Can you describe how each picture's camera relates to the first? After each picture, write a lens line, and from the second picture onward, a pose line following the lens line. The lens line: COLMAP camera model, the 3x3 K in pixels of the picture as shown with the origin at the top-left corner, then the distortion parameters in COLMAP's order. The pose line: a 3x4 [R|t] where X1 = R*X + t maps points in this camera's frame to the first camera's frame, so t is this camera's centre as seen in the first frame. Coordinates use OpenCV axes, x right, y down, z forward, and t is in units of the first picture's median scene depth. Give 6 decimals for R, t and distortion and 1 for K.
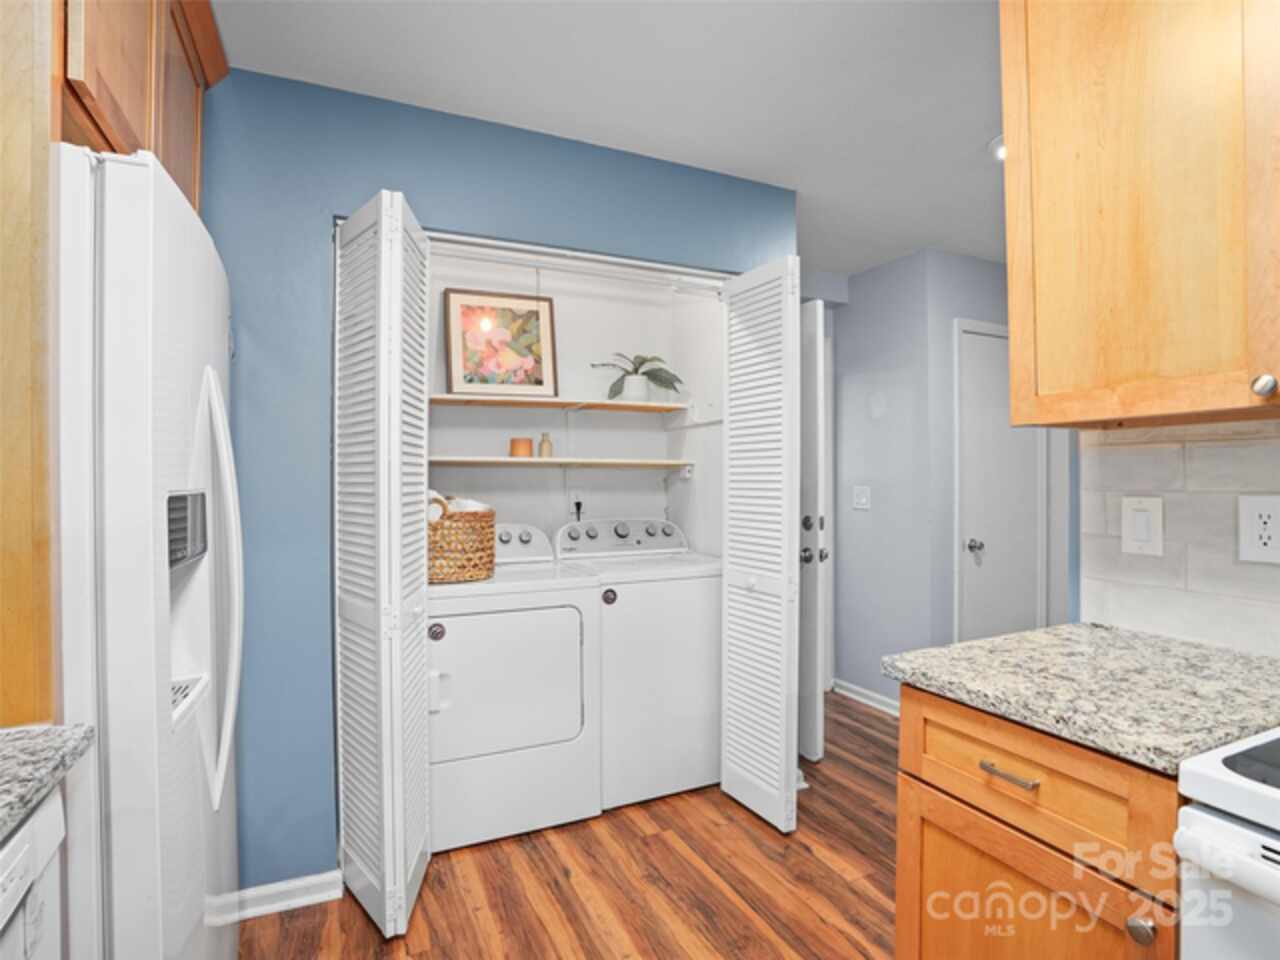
lens RADIAL K [[660.0, 0, 640.0], [0, 660.0, 480.0], [0, 0, 1]] dist [-0.000924, -0.000144]
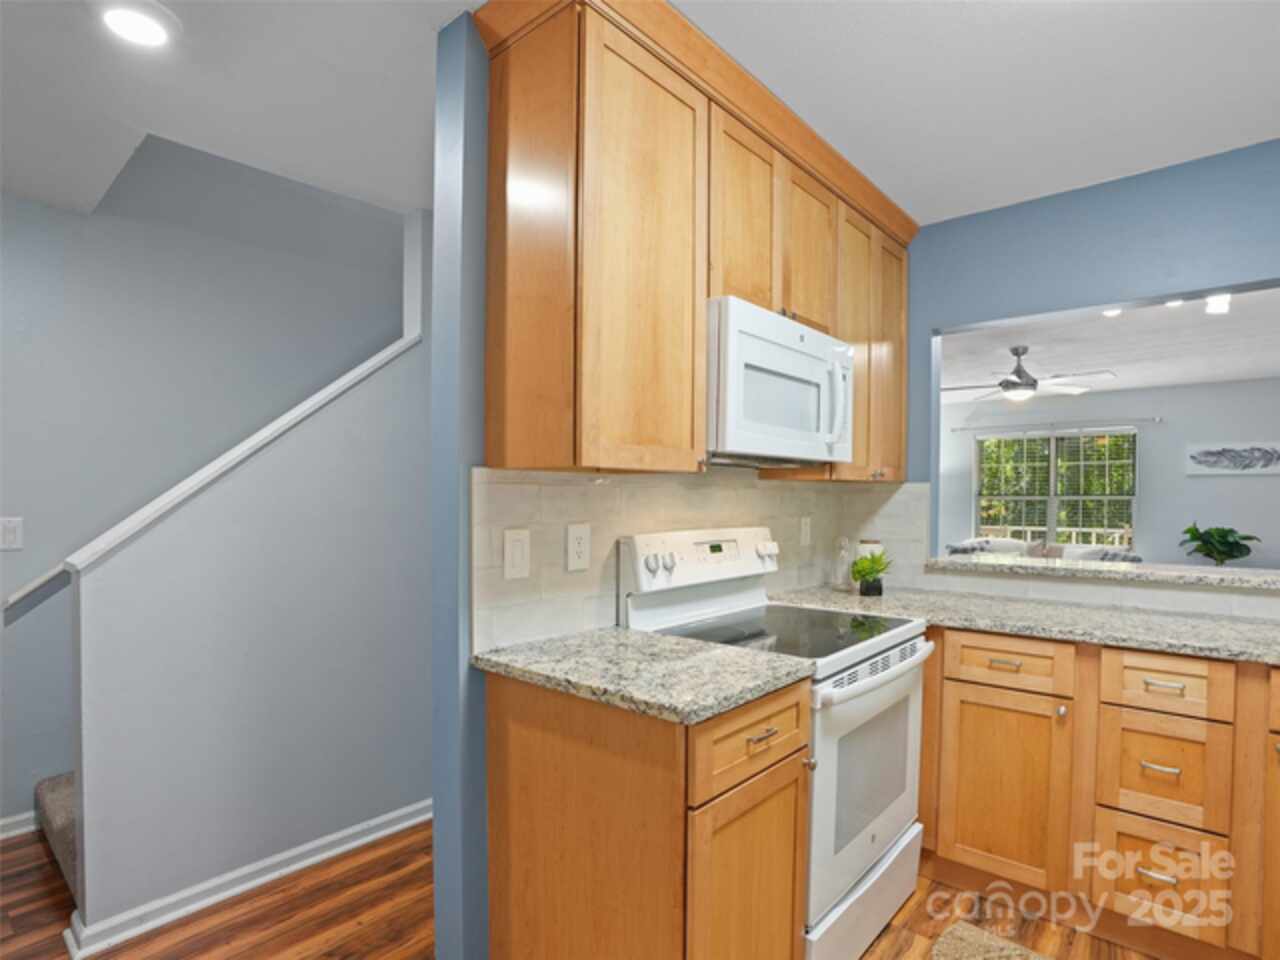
lens RADIAL K [[680.6, 0, 642.8], [0, 680.6, 513.4], [0, 0, 1]] dist [-0.001403, -0.000197]
pose [[-0.411216, -0.017333, 0.911373, -0.492173], [-0.000677, 0.999825, 0.018710, -0.028954], [-0.911538, 0.007076, -0.411156, 1.464837]]
